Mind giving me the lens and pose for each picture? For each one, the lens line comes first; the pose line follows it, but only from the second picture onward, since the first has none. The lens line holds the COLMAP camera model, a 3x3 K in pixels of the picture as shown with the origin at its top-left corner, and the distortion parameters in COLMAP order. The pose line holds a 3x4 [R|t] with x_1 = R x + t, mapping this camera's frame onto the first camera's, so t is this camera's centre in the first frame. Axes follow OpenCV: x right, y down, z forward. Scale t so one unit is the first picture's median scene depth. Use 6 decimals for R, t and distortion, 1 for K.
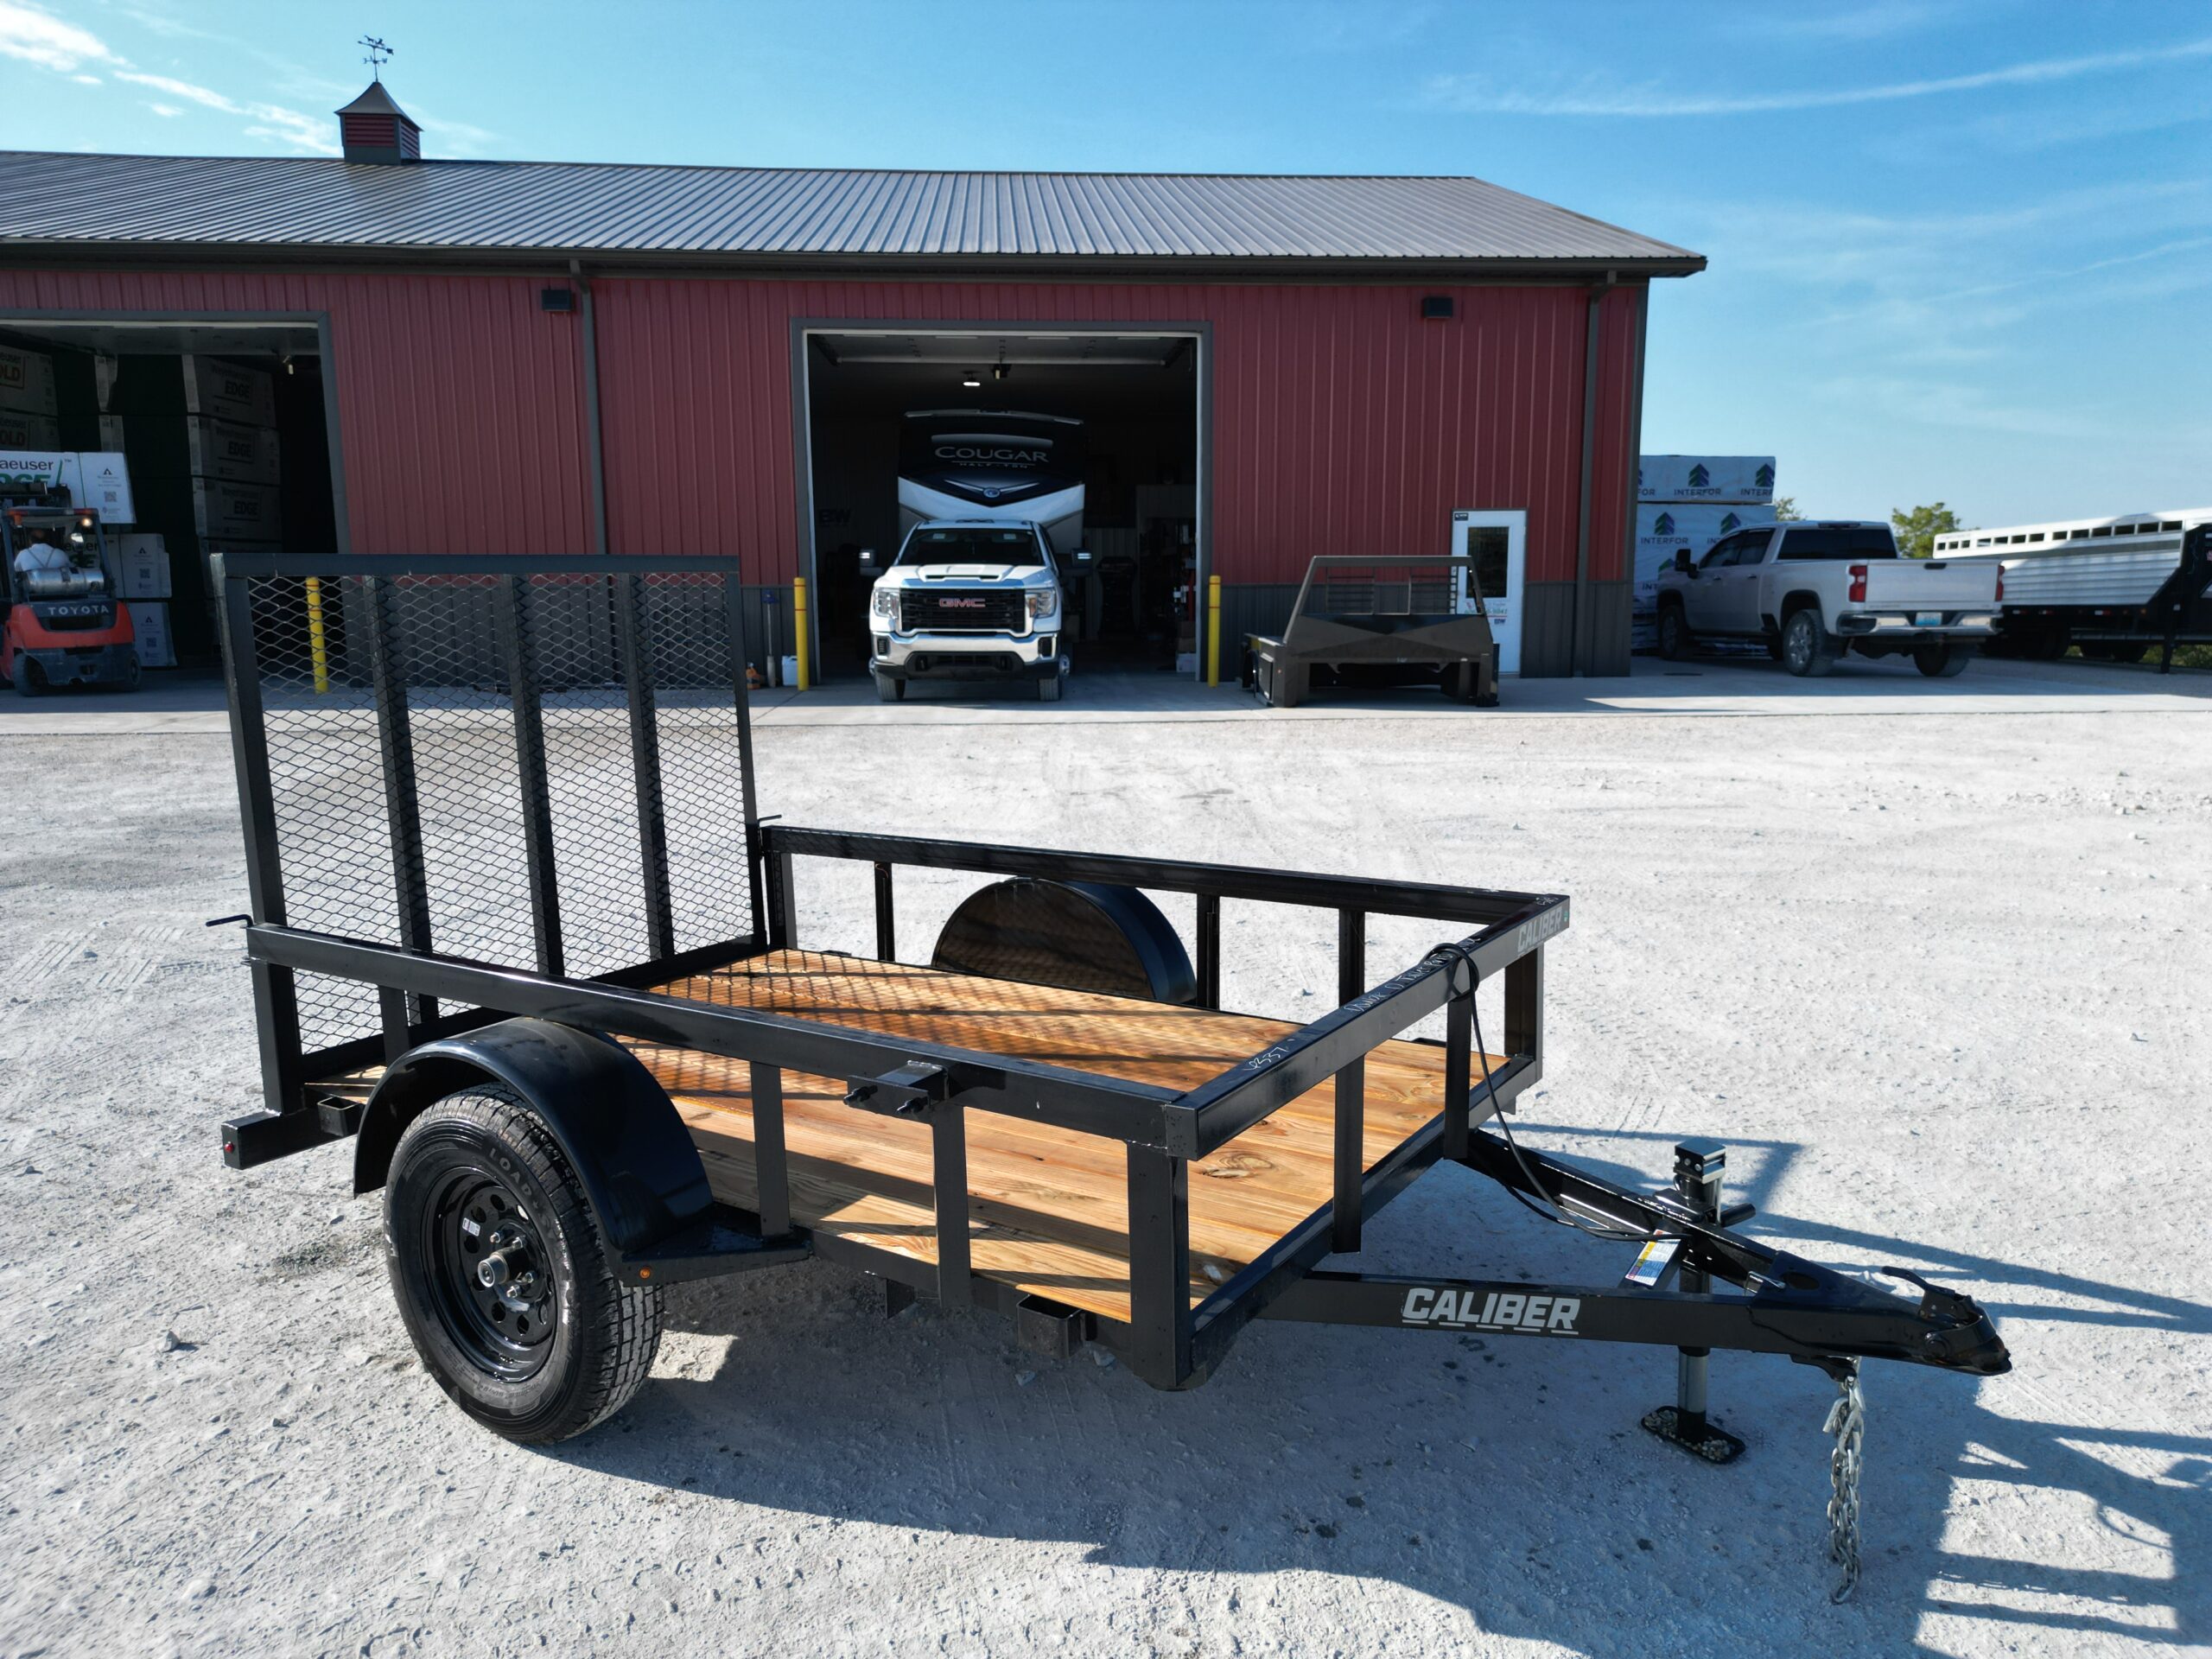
lens RADIAL K [[1531.5, 0, 1099.2], [0, 1531.5, 835.8], [0, 0, 1]] dist [0.061320, -0.061338]
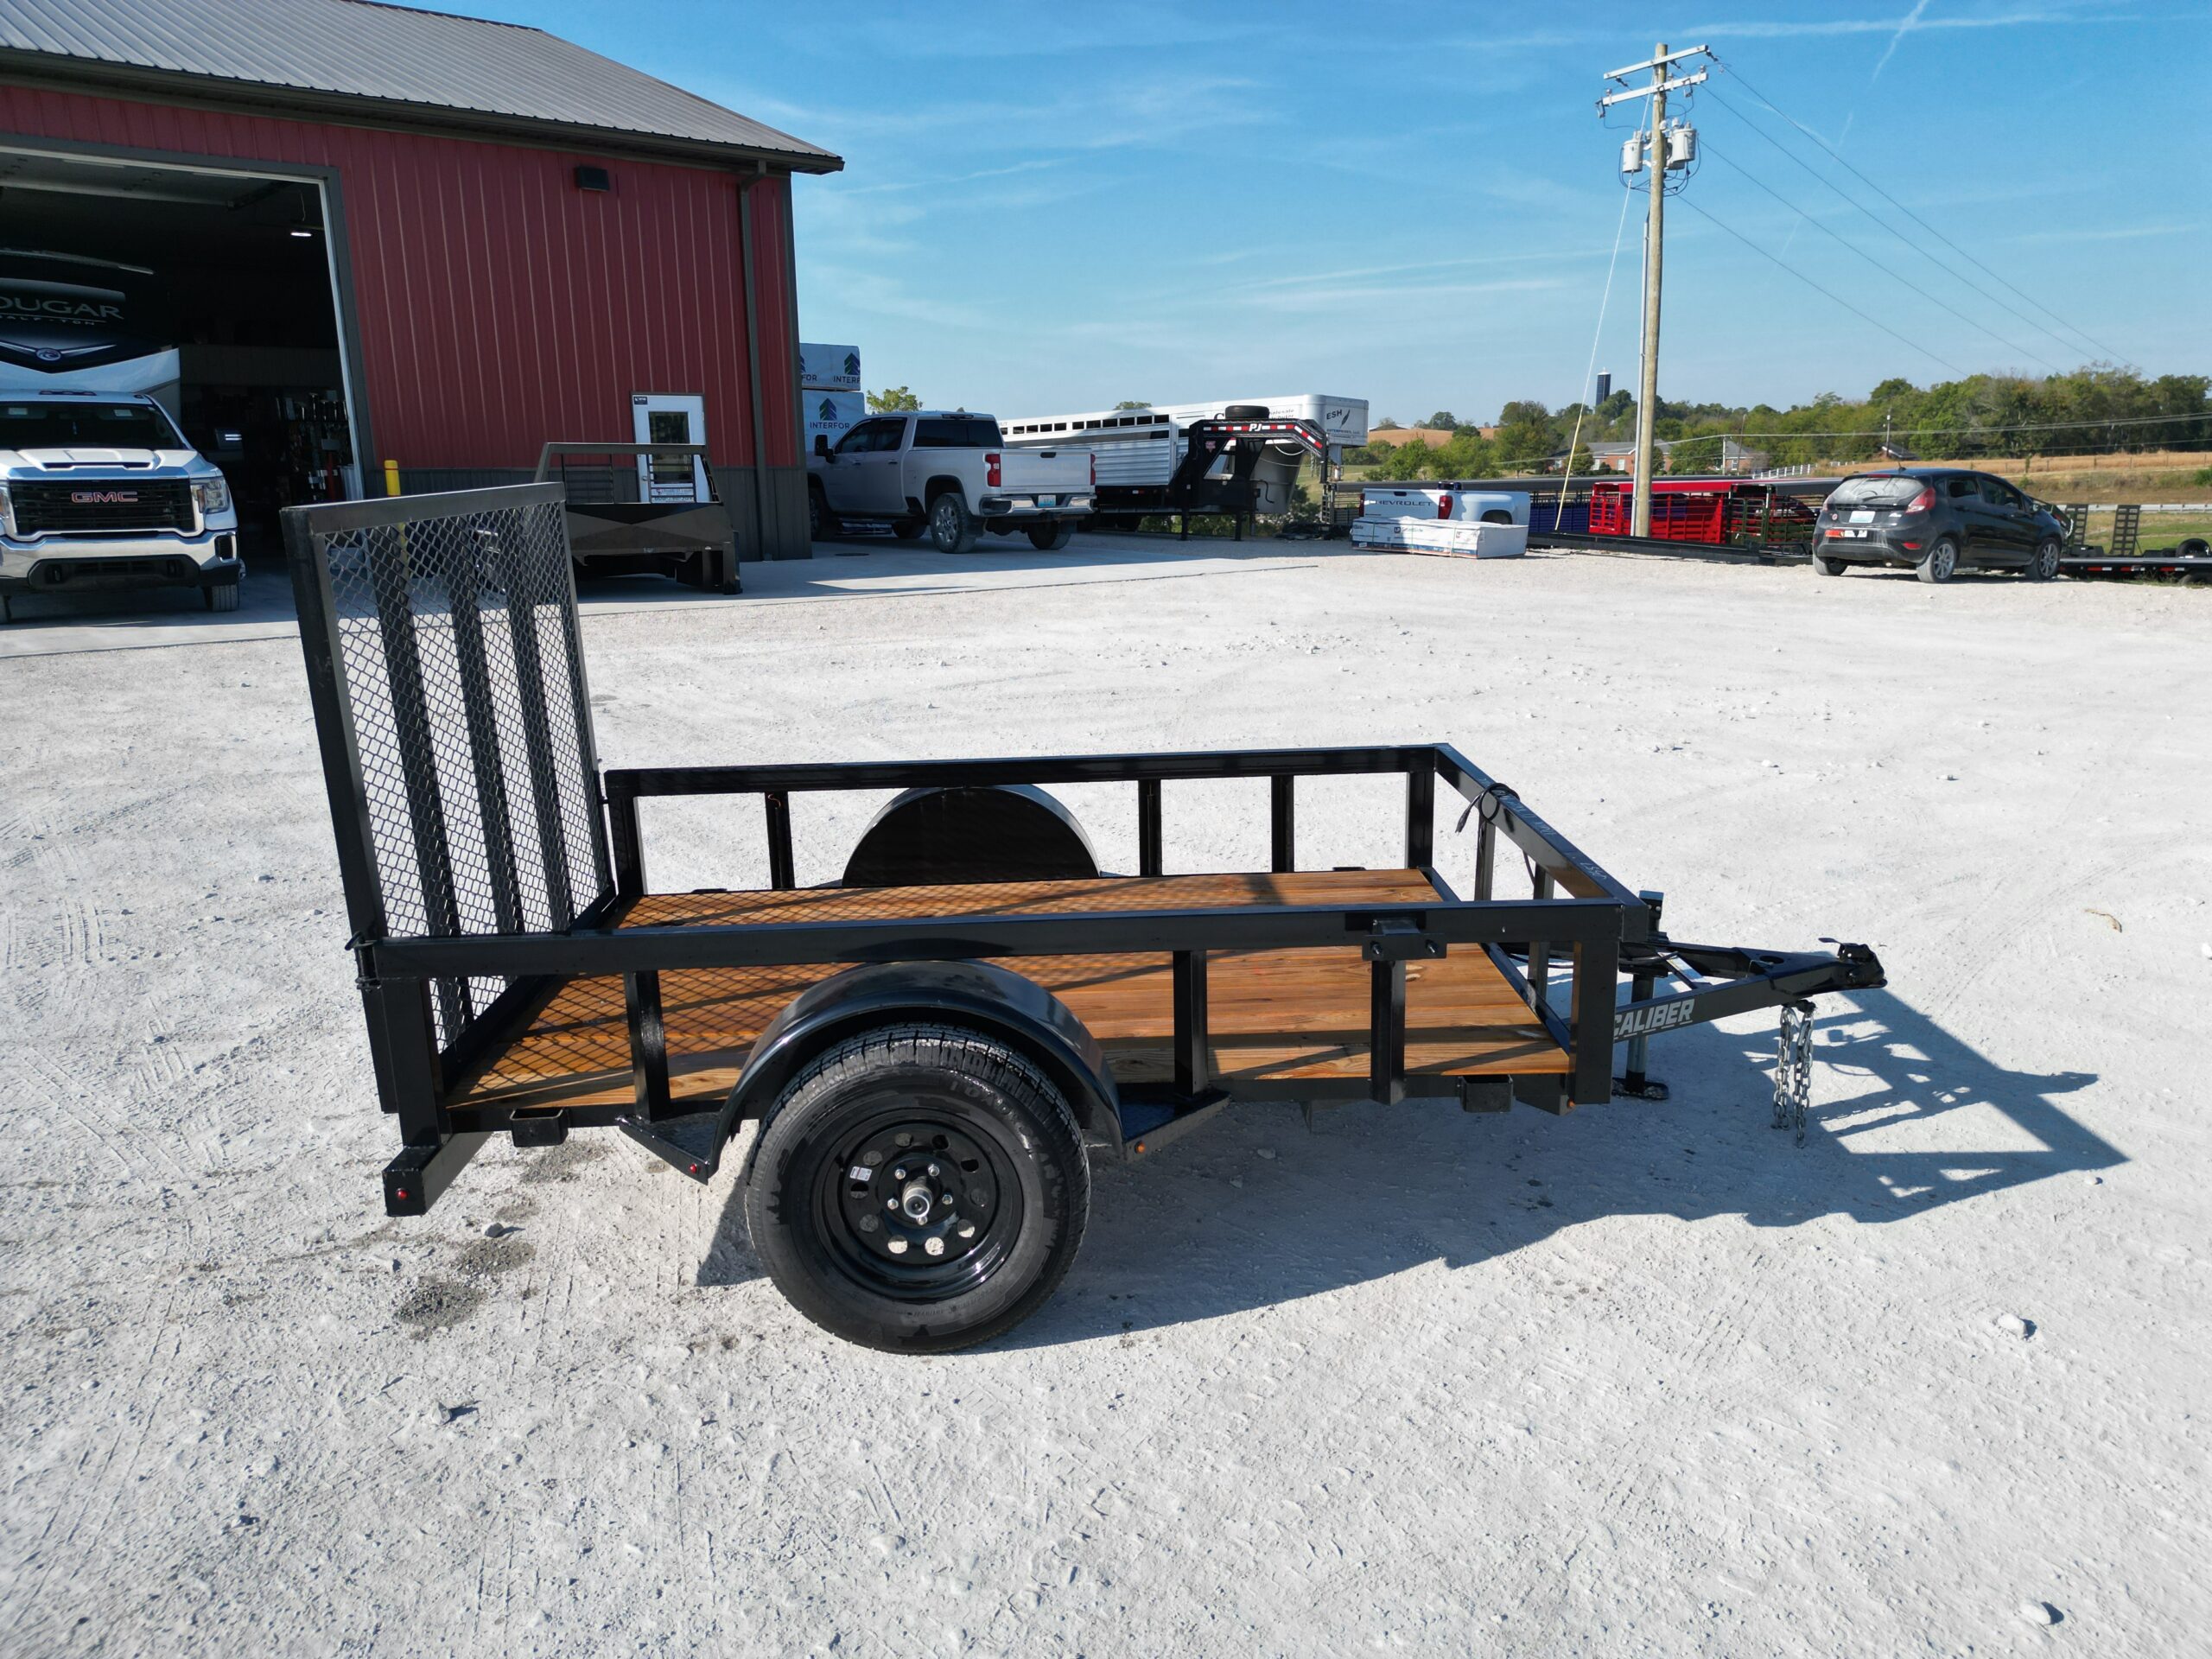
lens RADIAL K [[1531.5, 0, 1099.2], [0, 1531.5, 835.8], [0, 0, 1]] dist [0.061320, -0.061338]
pose [[0.814986, -0.140781, 0.562119, -0.124871], [0.096563, 0.989471, 0.107808, -0.009848], [-0.571378, -0.033582, 0.820000, 0.011968]]
